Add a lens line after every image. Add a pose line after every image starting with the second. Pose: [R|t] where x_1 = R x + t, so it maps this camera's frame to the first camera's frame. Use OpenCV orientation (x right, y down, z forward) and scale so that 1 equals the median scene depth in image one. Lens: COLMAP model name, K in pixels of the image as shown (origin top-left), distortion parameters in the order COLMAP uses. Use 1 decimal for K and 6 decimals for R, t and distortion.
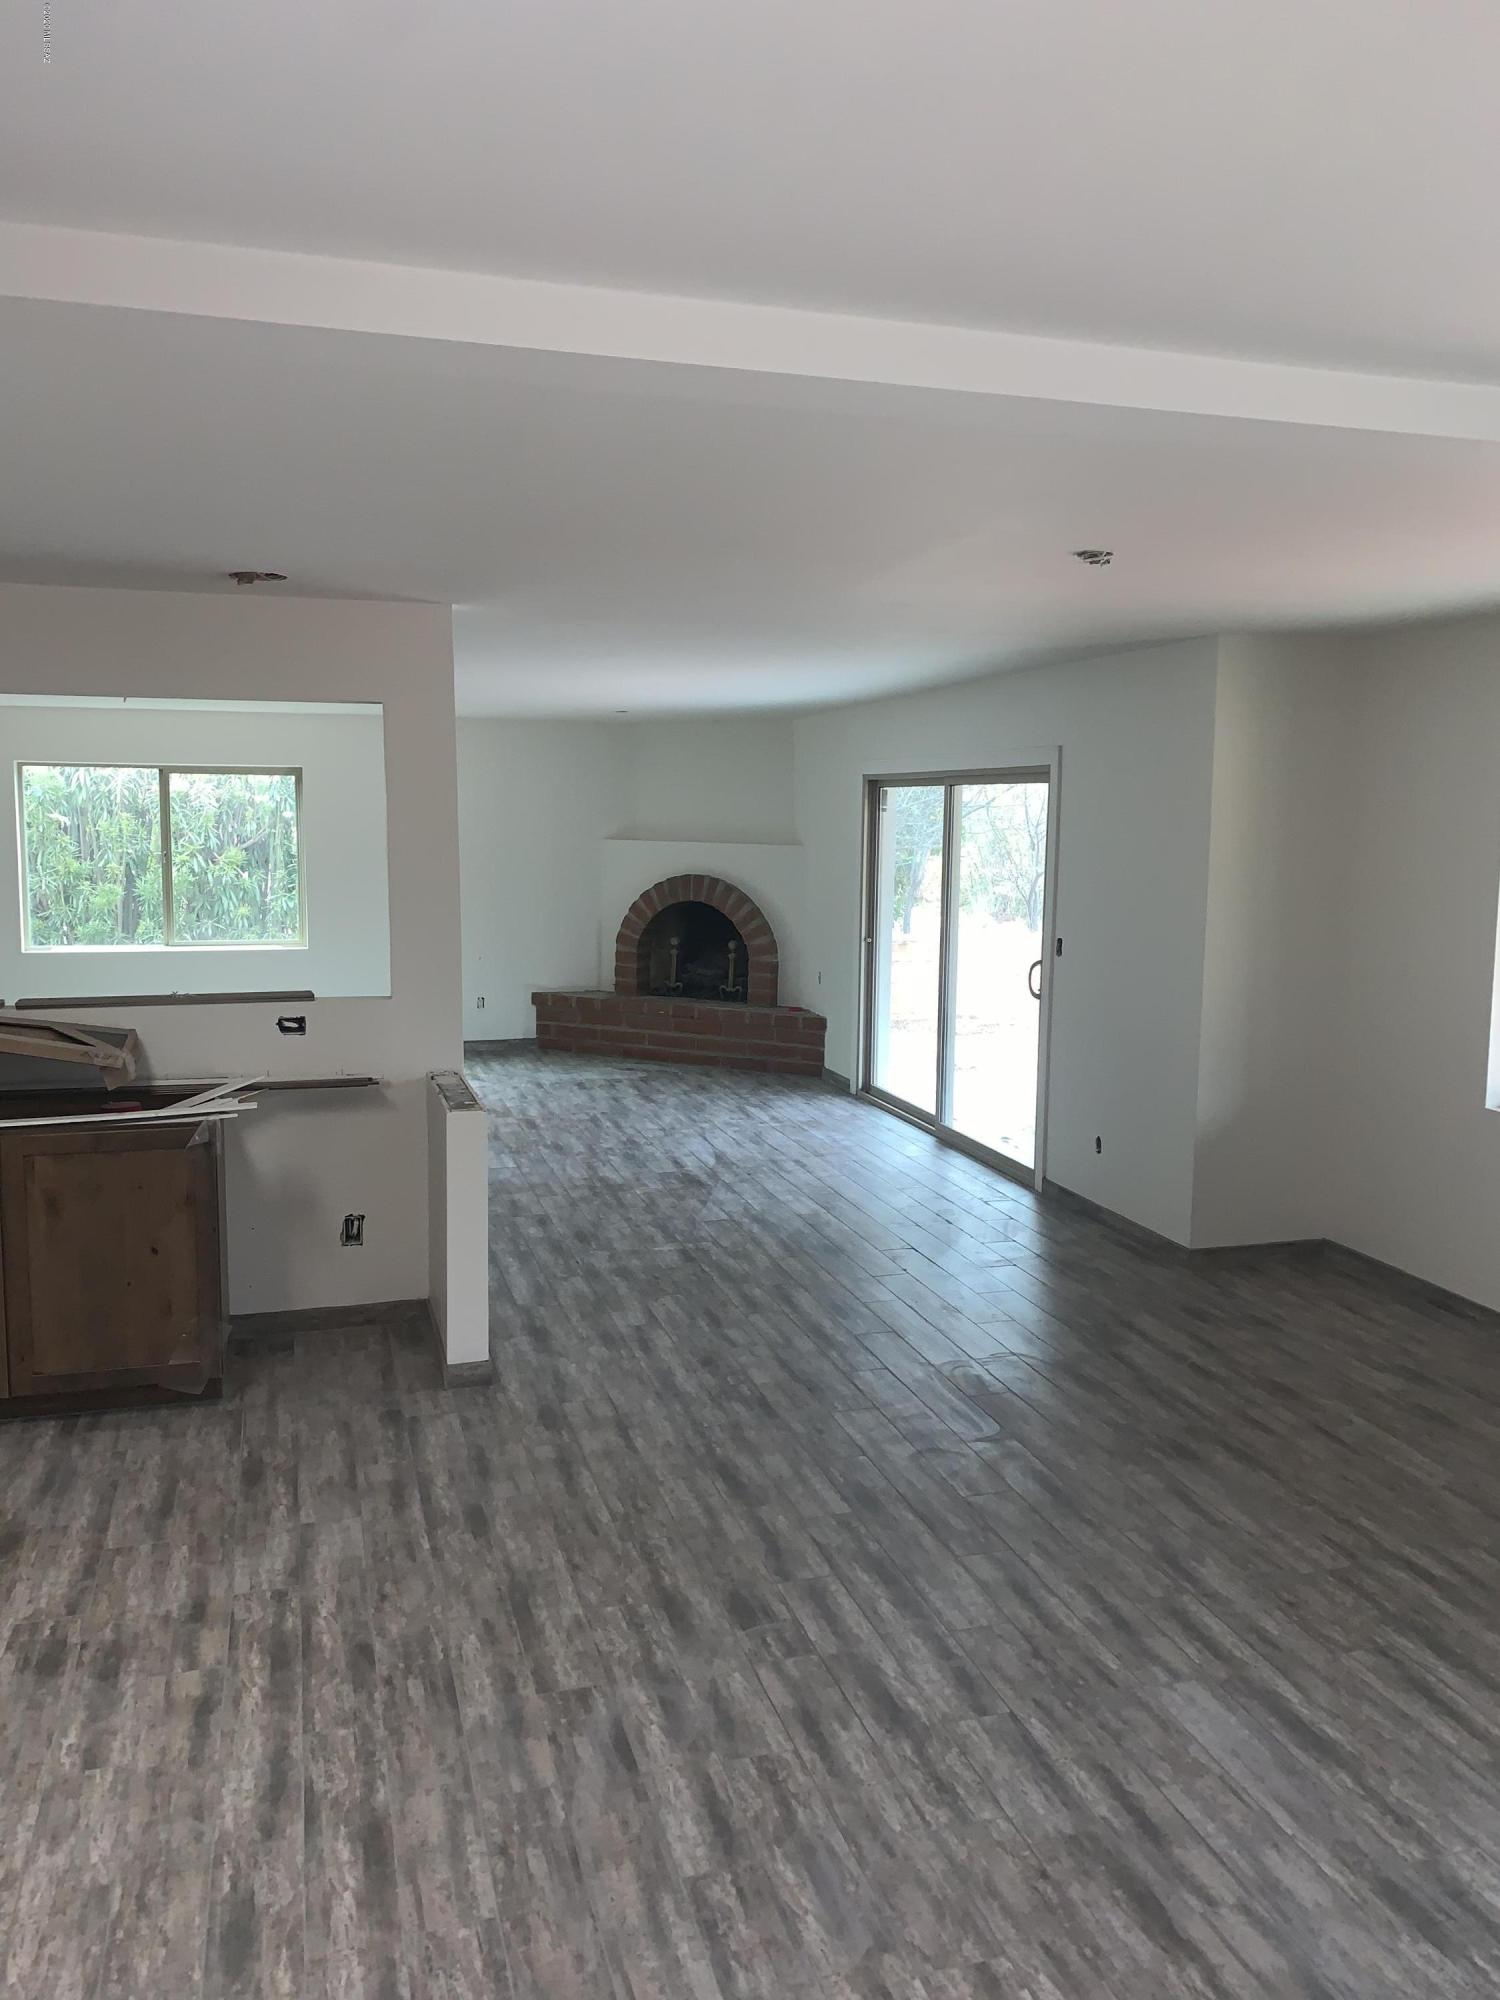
lens RADIAL K [[1508.9, 0, 750.0], [0, 1508.9, 1000.0], [0, 0, 1]] dist [0.017550, -0.005270]
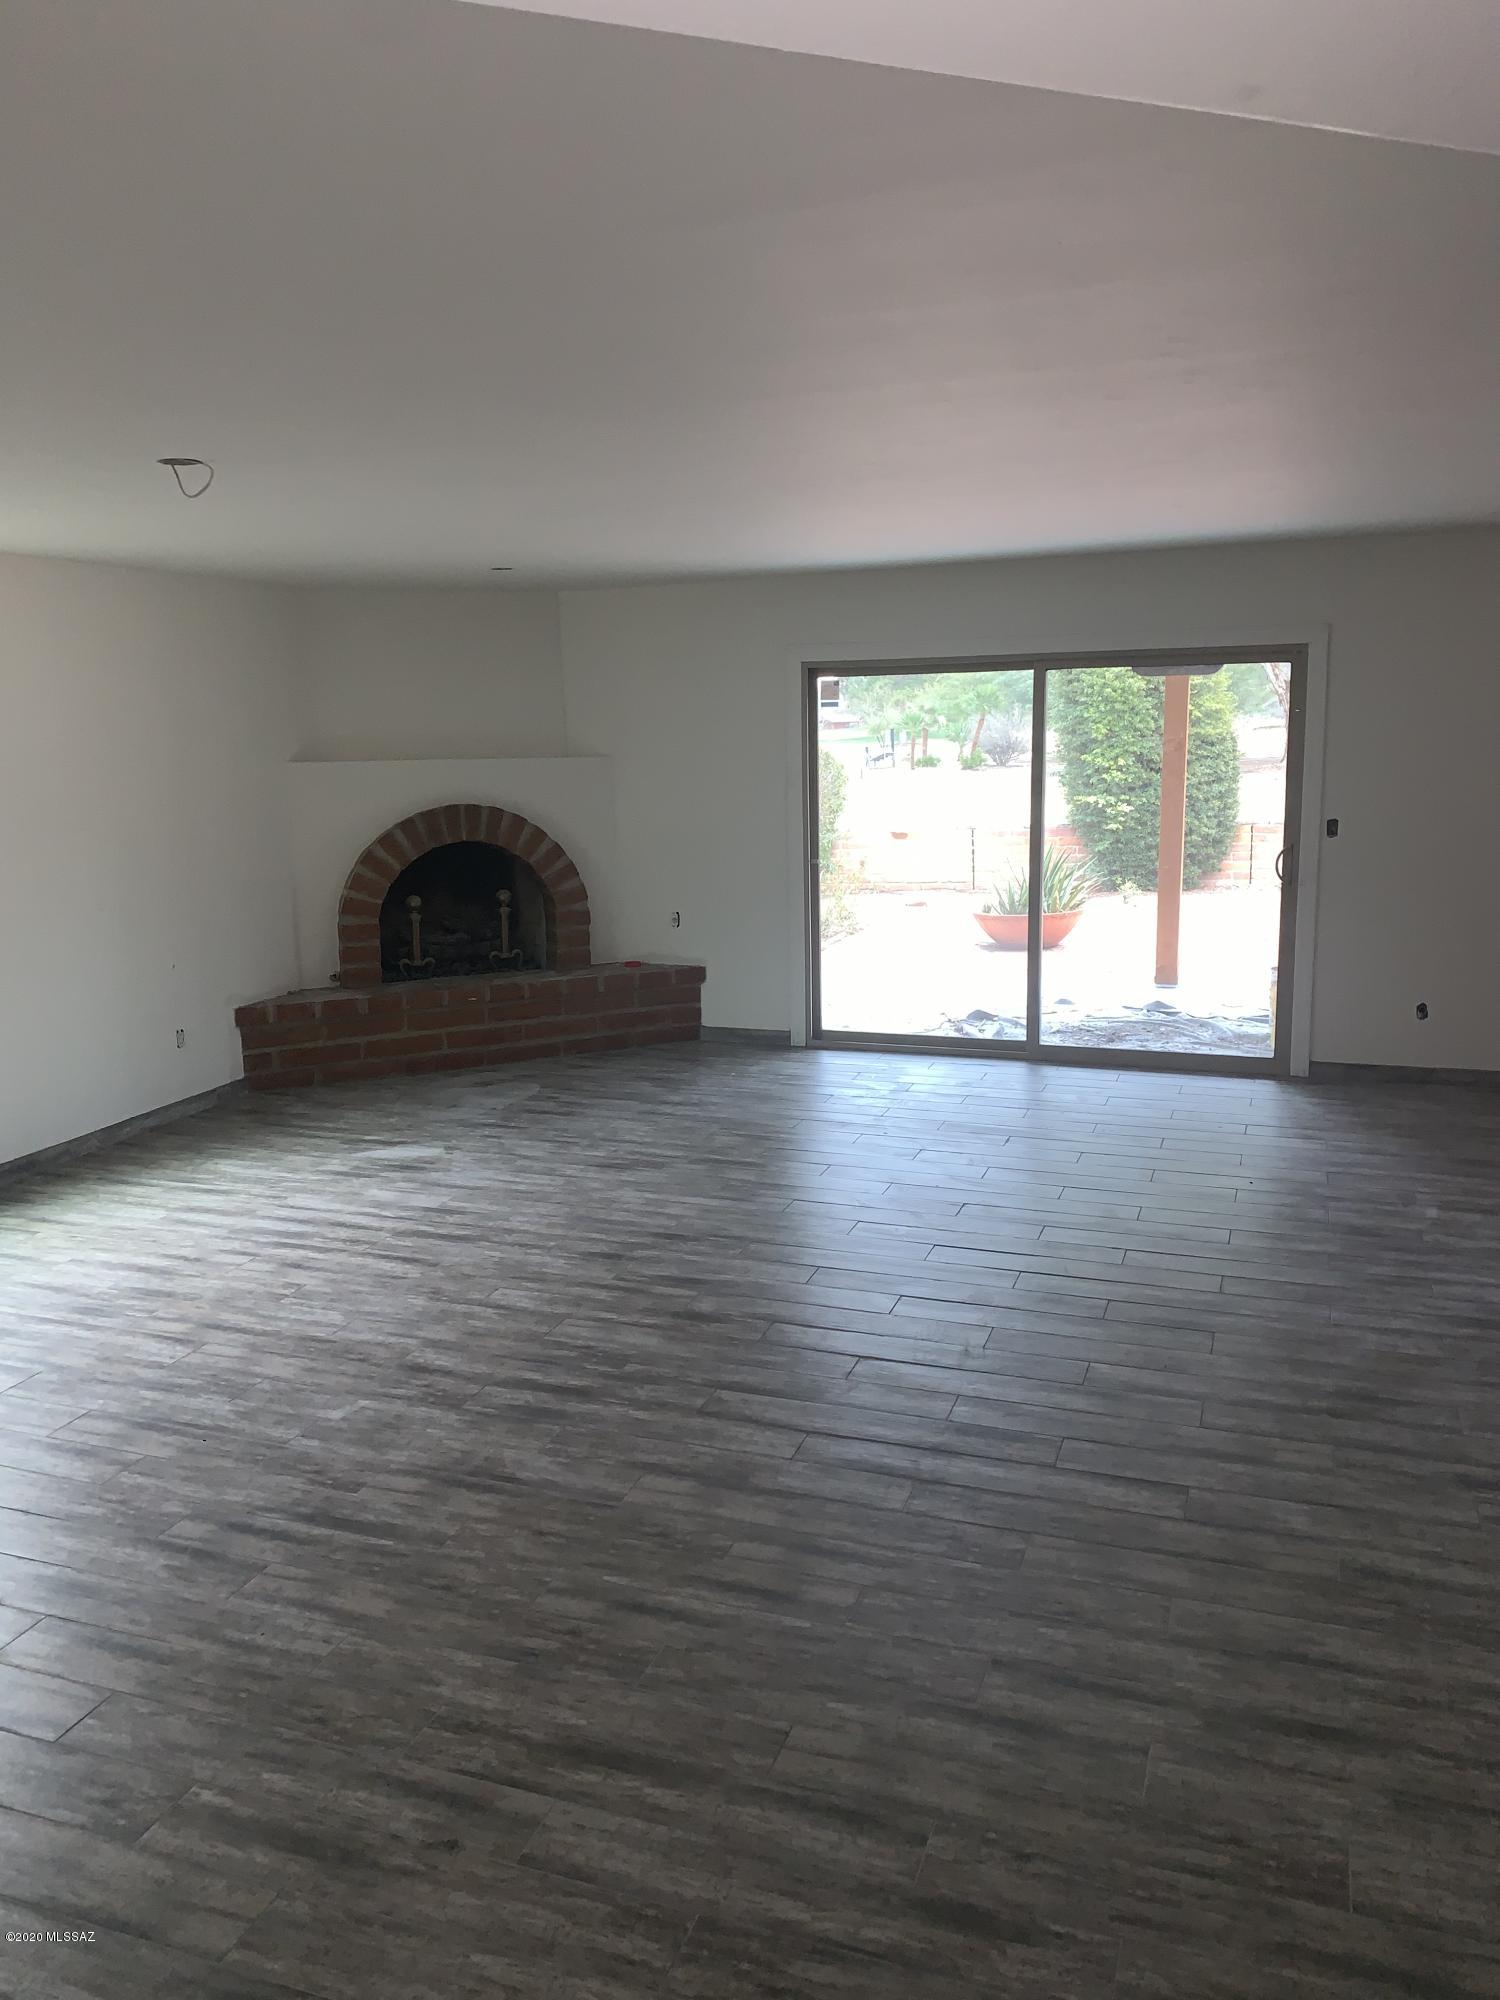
lens RADIAL K [[1508.9, 0, 750.0], [0, 1508.9, 1000.0], [0, 0, 1]] dist [0.017550, -0.005270]
pose [[0.600122, -0.169227, 0.781803, -1.248637], [0.128764, 0.985057, 0.114382, -0.130481], [-0.789476, 0.032025, 0.612945, 1.059841]]
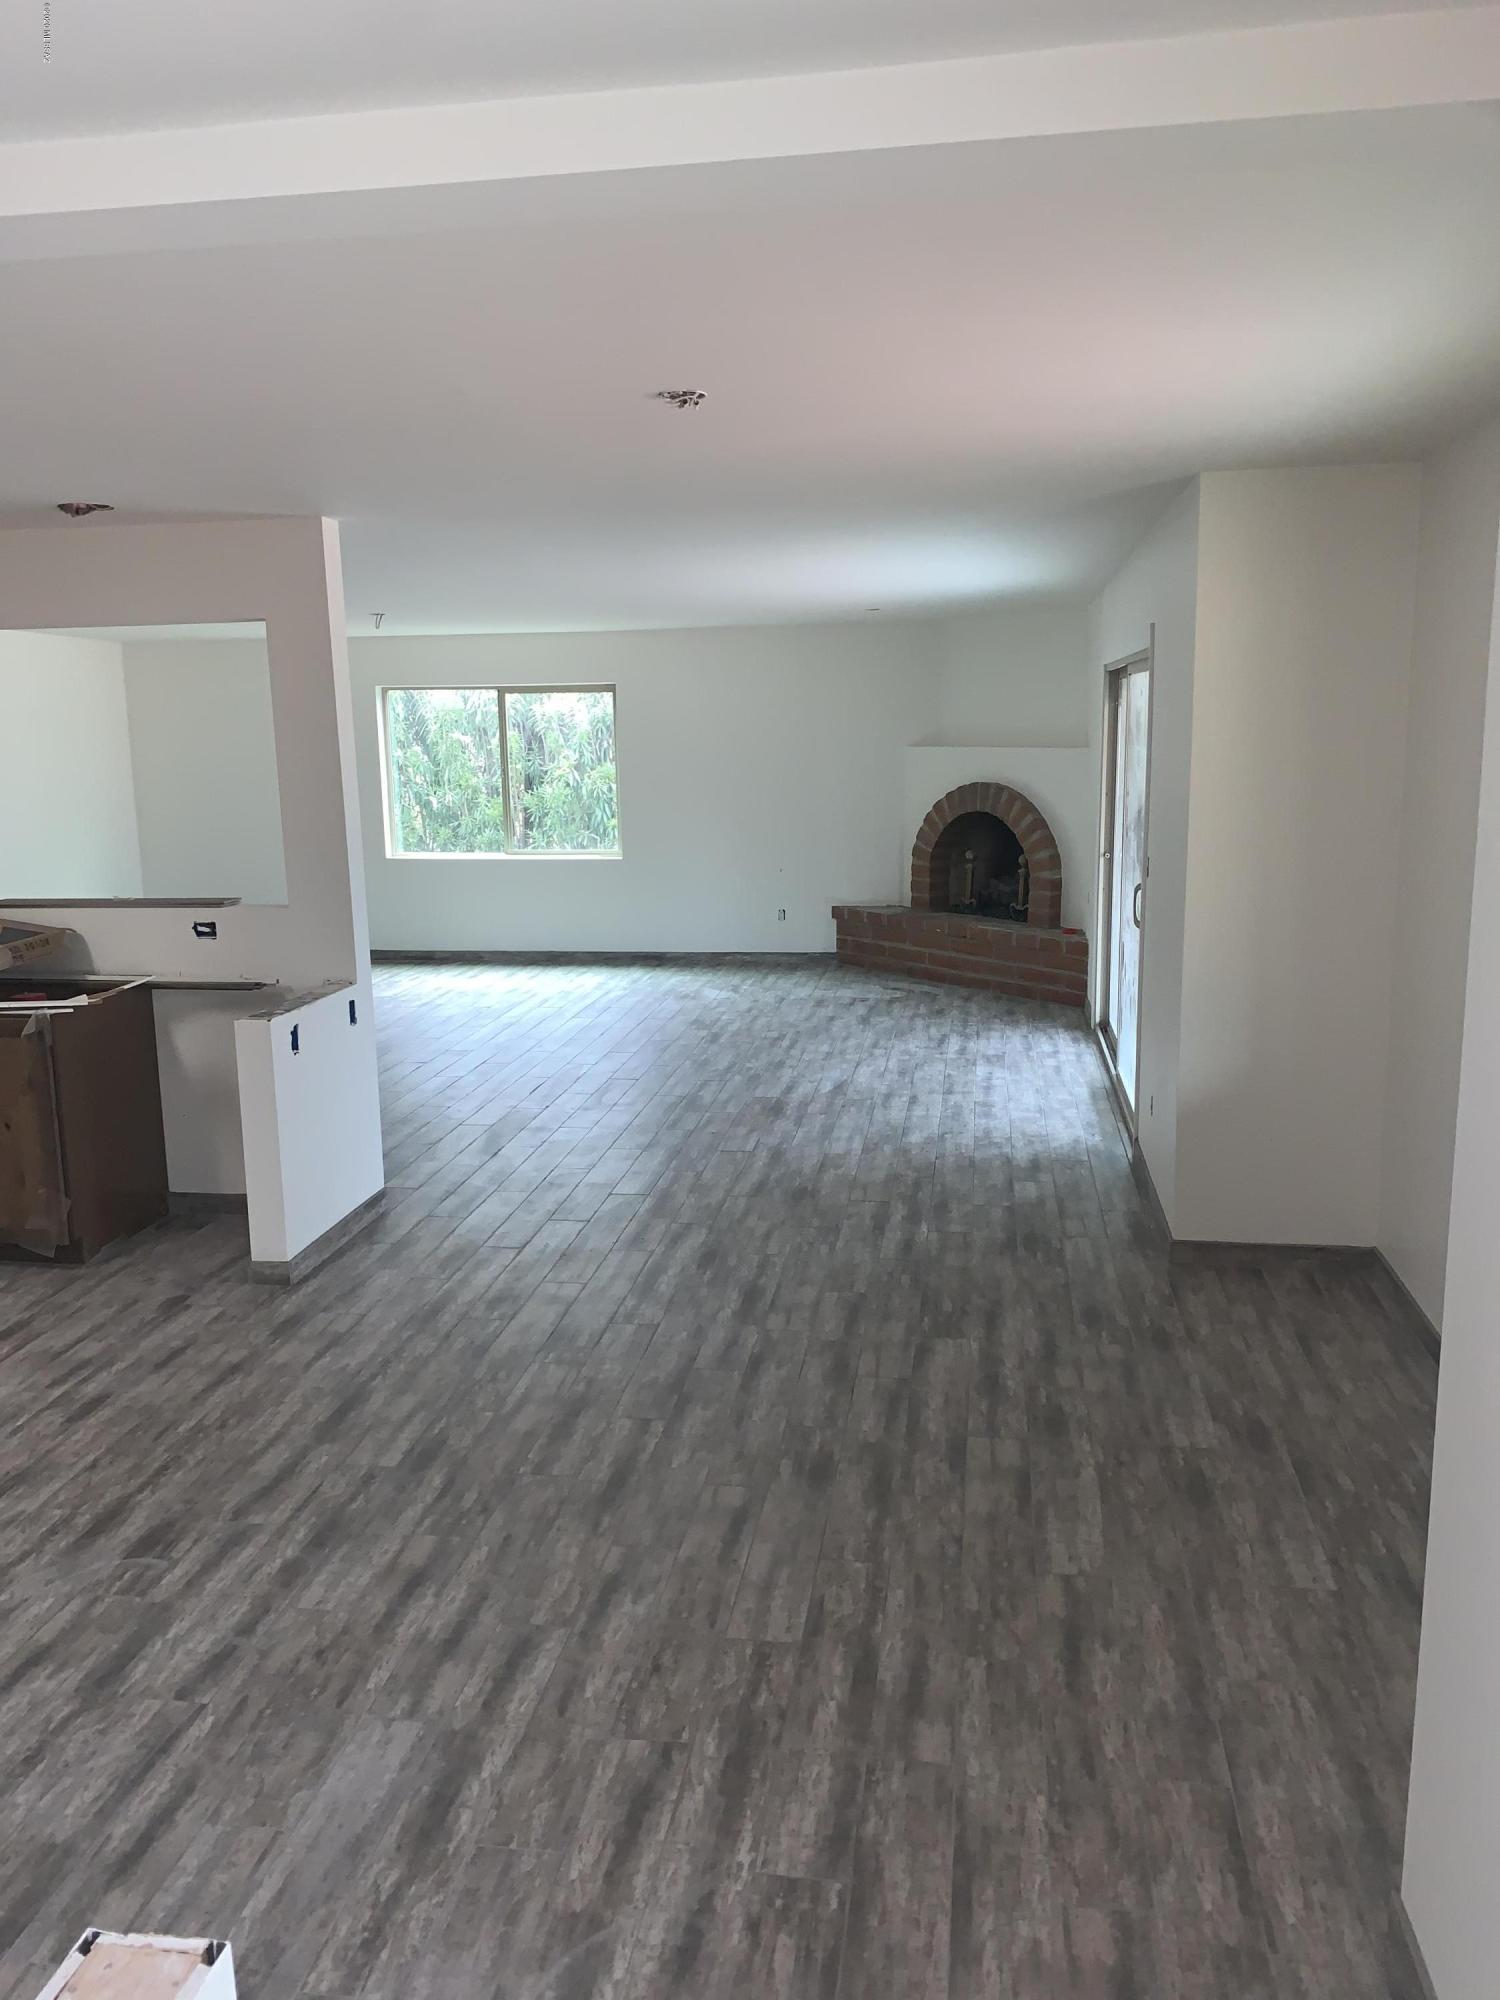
lens RADIAL K [[1508.4, 0, 747.6], [0, 1508.4, 985.9], [0, 0, 1]] dist [0.002282, 0.002401]
pose [[0.902475, 0.048261, -0.428031, 0.554297], [-0.027002, 0.998088, 0.055602, -0.014723], [0.429896, -0.038622, 0.902052, 0.221539]]
